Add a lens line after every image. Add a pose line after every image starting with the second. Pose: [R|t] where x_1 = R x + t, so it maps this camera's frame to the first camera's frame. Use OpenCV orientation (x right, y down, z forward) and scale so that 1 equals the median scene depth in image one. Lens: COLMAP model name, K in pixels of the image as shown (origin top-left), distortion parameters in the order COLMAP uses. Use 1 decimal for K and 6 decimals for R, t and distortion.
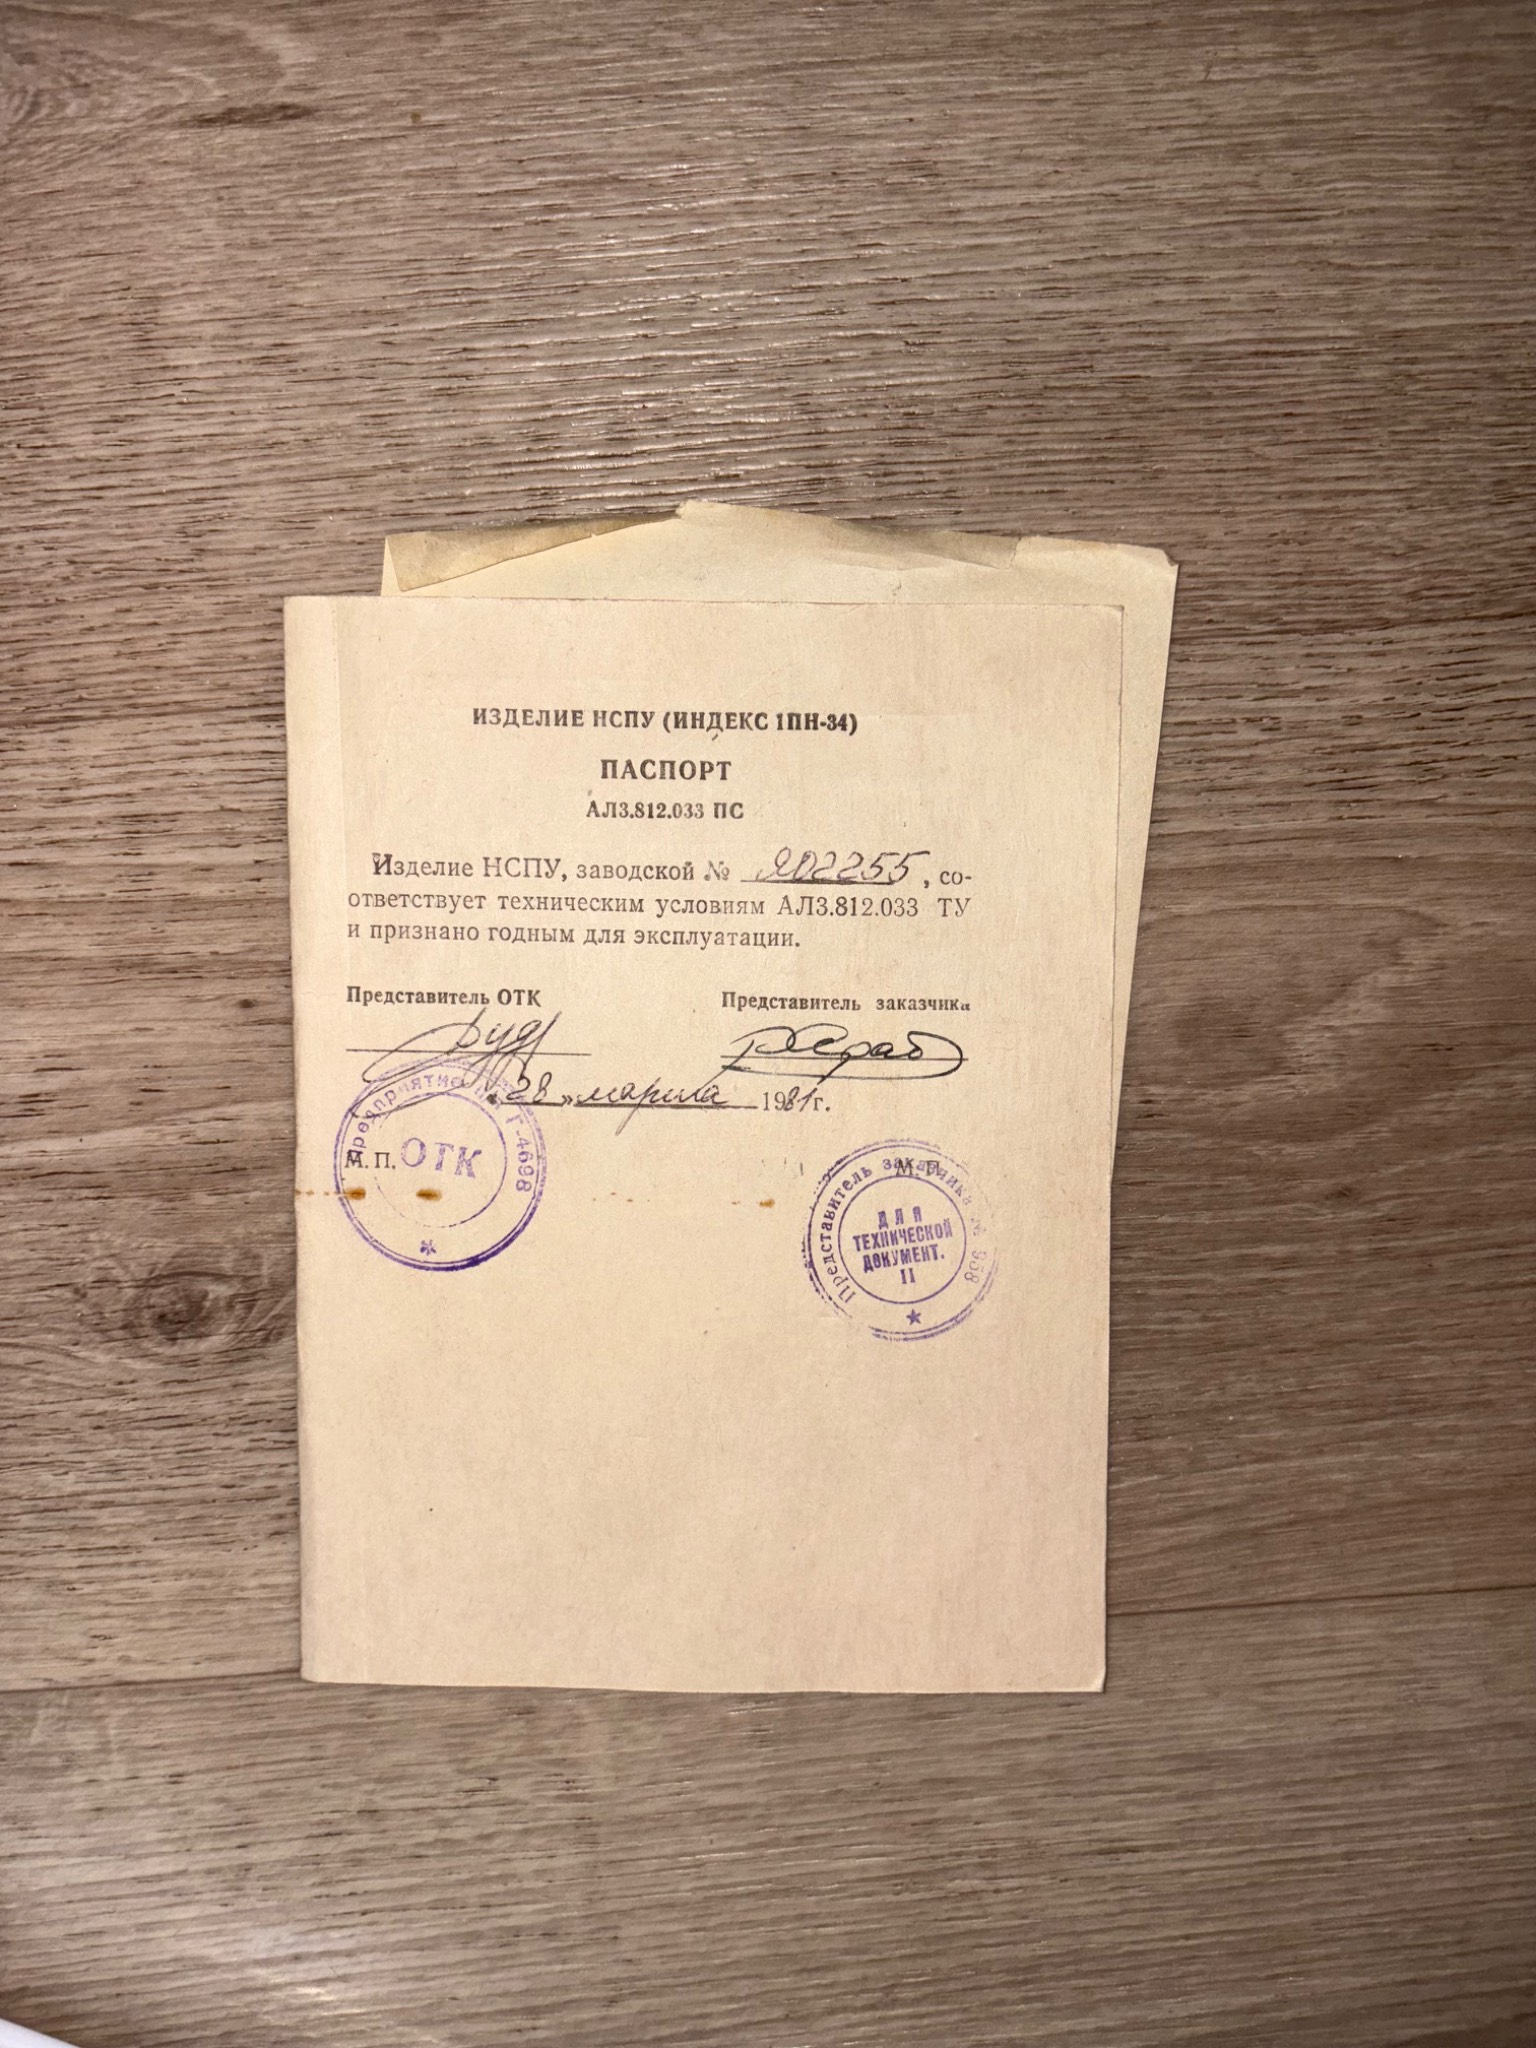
lens RADIAL K [[1559.0, 0, 752.9], [0, 1559.0, 1035.4], [0, 0, 1]] dist [0.018425, -0.039732]
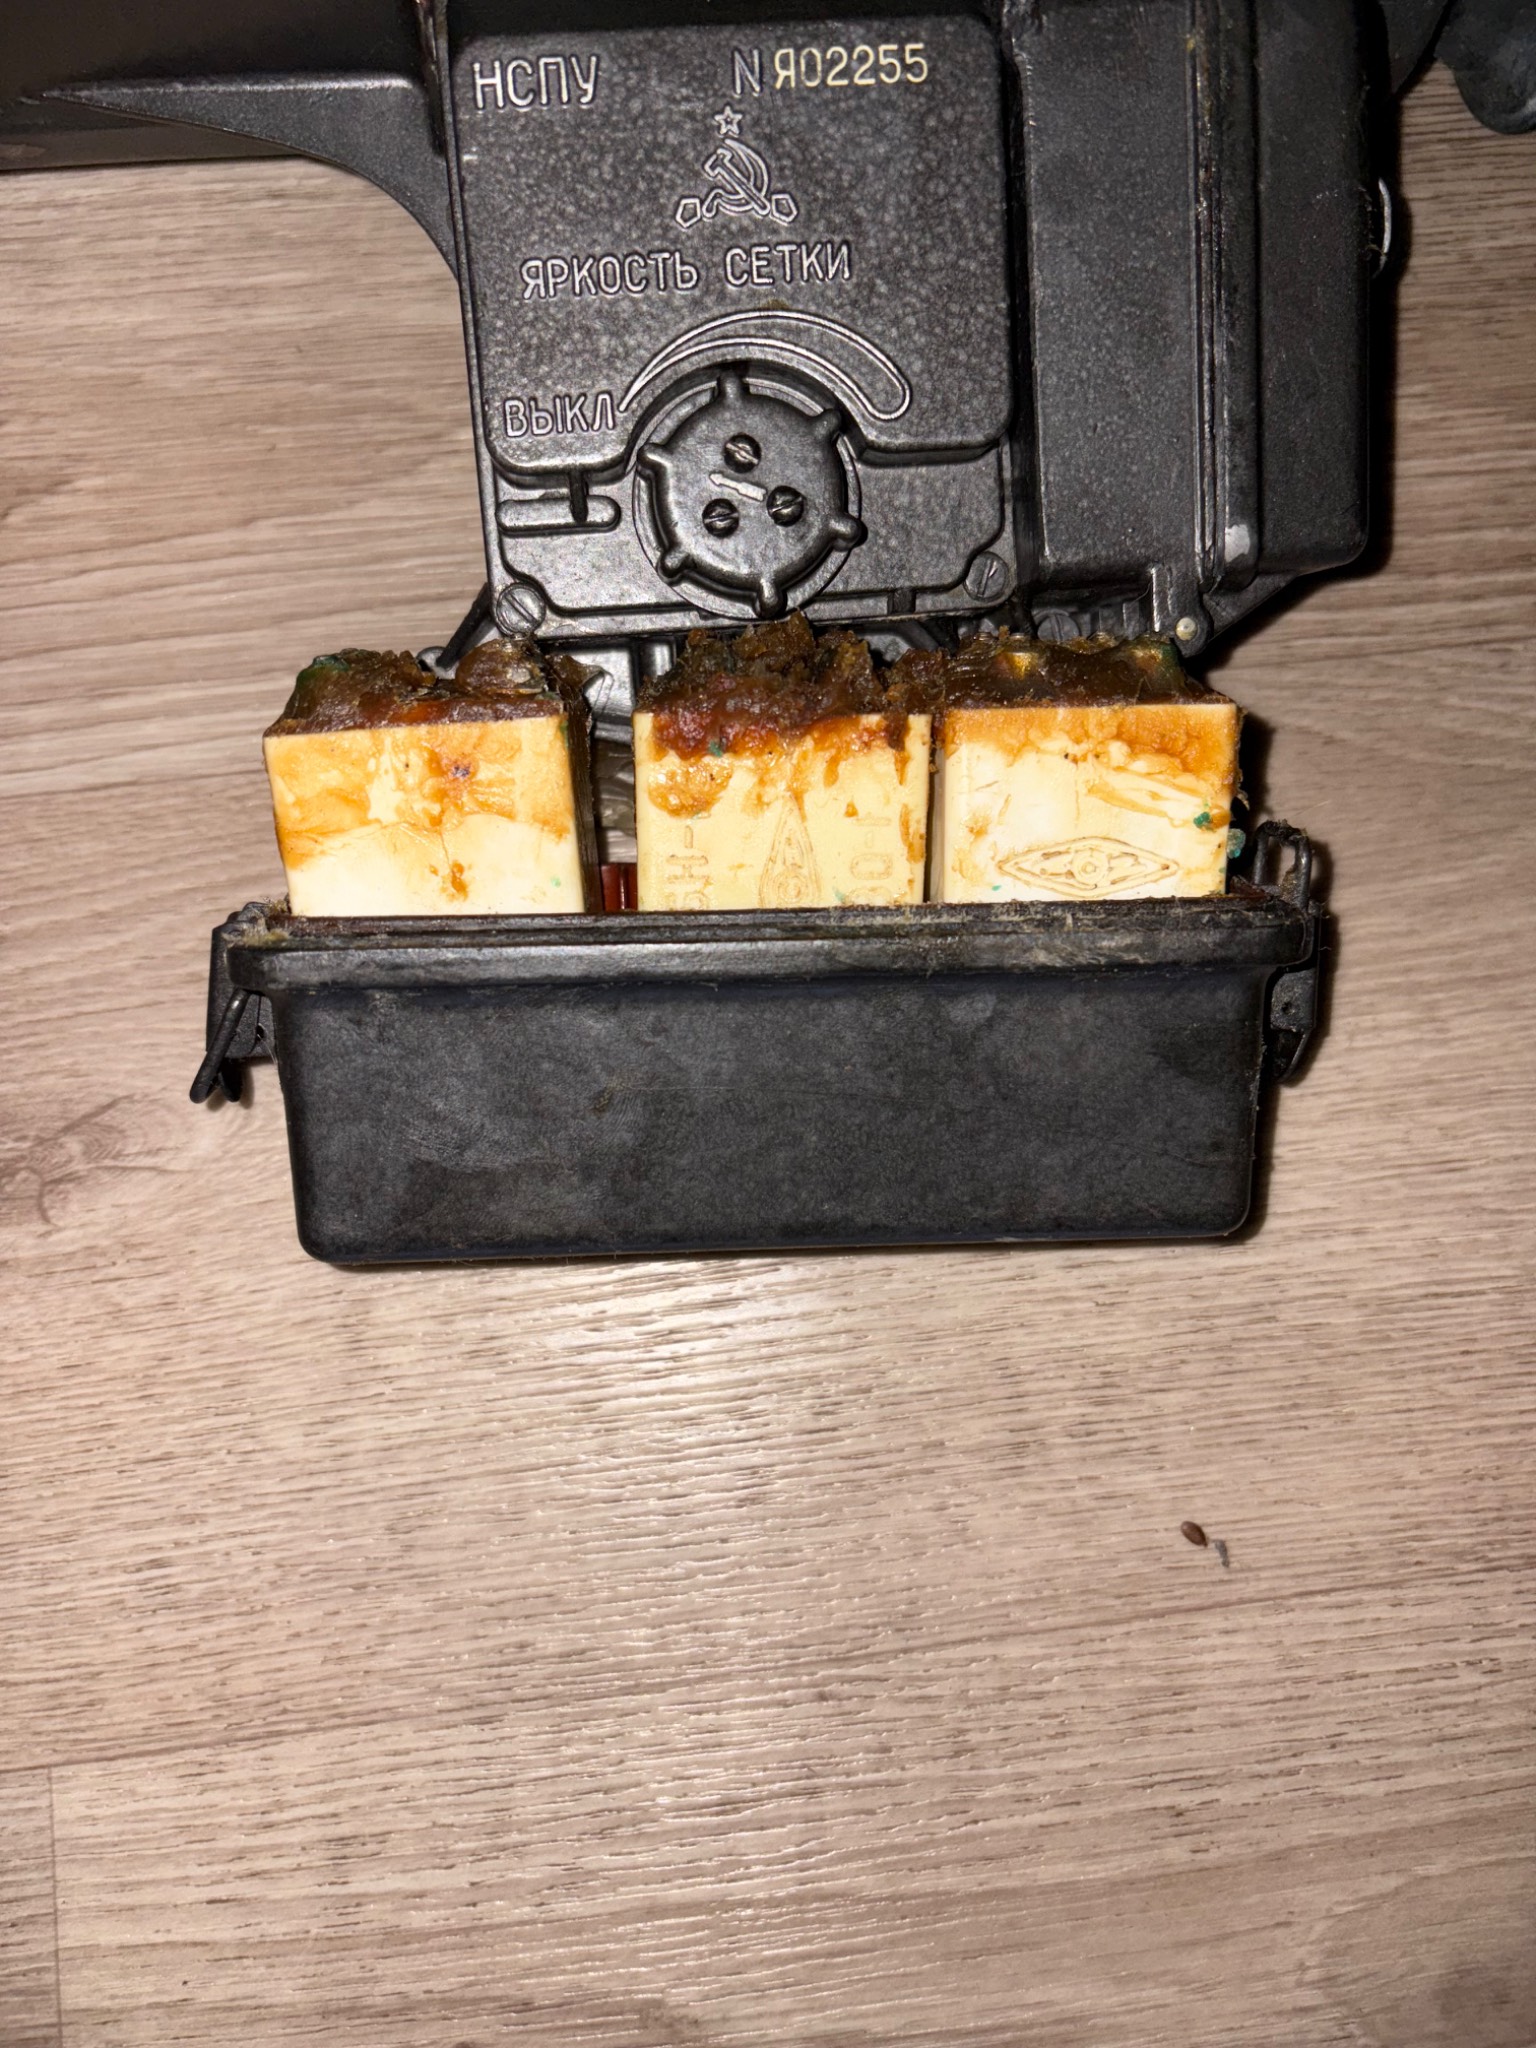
lens RADIAL K [[1559.0, 0, 769.3], [0, 1559.0, 1017.5], [0, 0, 1]] dist [0.018425, -0.039732]
pose [[0.997963, -0.044887, 0.045337, -0.157992], [0.053377, 0.976682, -0.207948, -0.425793], [-0.034946, 0.209944, 0.977089, -0.048845]]
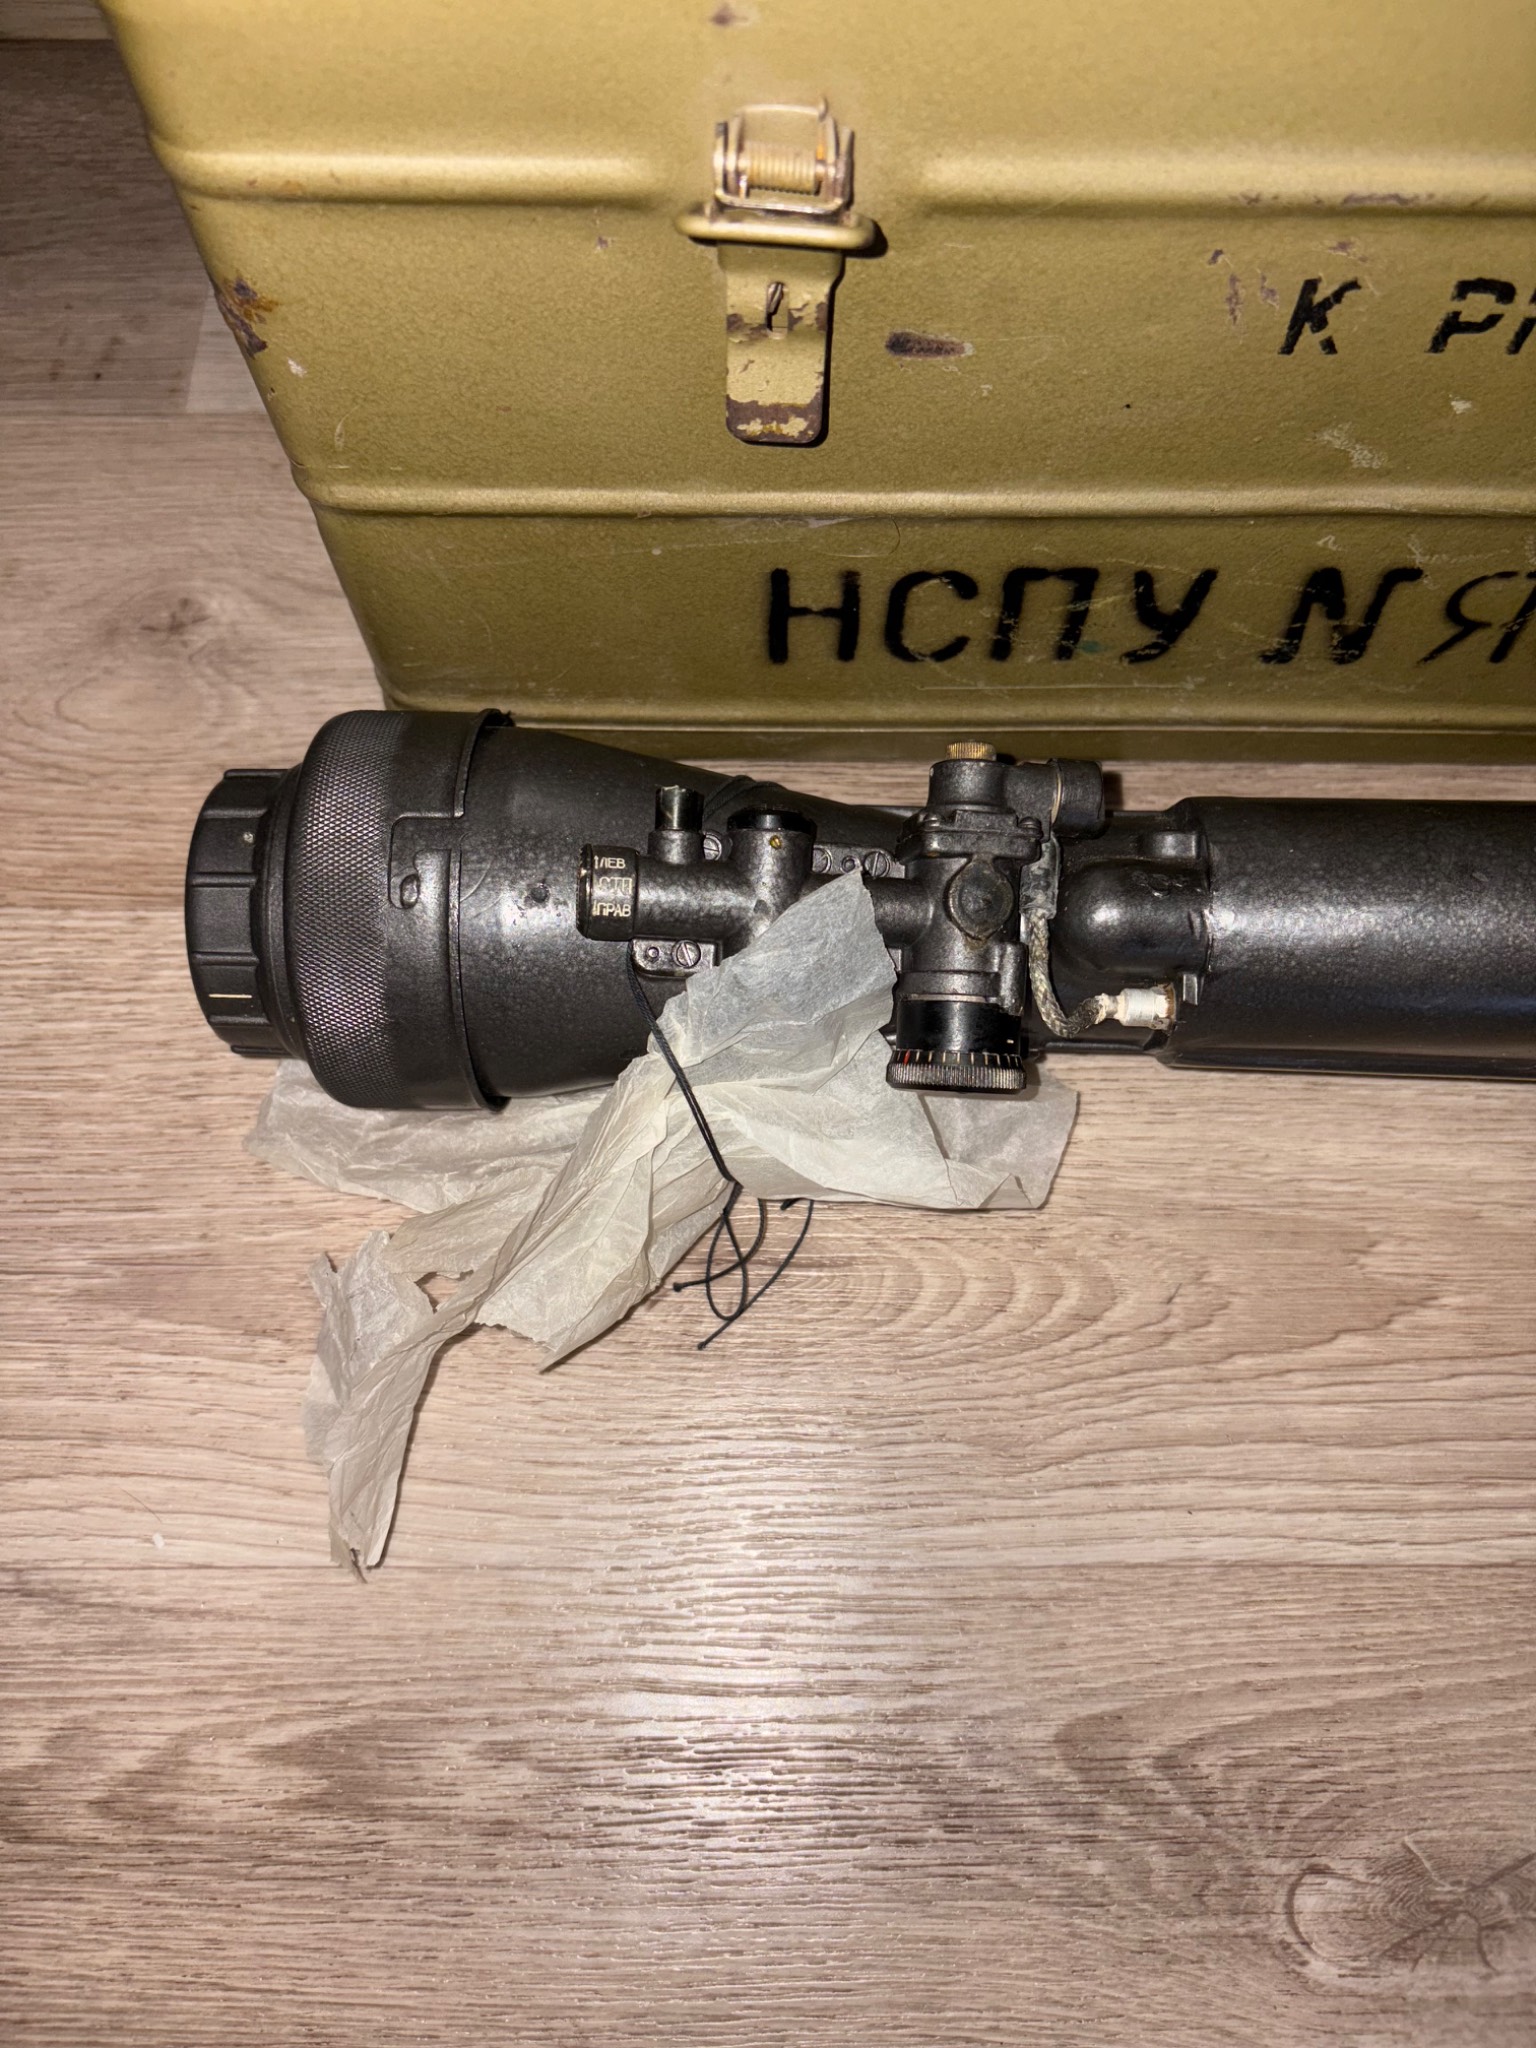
lens RADIAL K [[1559.0, 0, 764.4], [0, 1559.0, 1031.5], [0, 0, 1]] dist [0.018425, -0.039732]
pose [[0.997272, 0.064169, -0.036470, -1.151134], [-0.073473, 0.910132, -0.407752, -0.659149], [0.007028, 0.409319, 0.912364, -0.402365]]
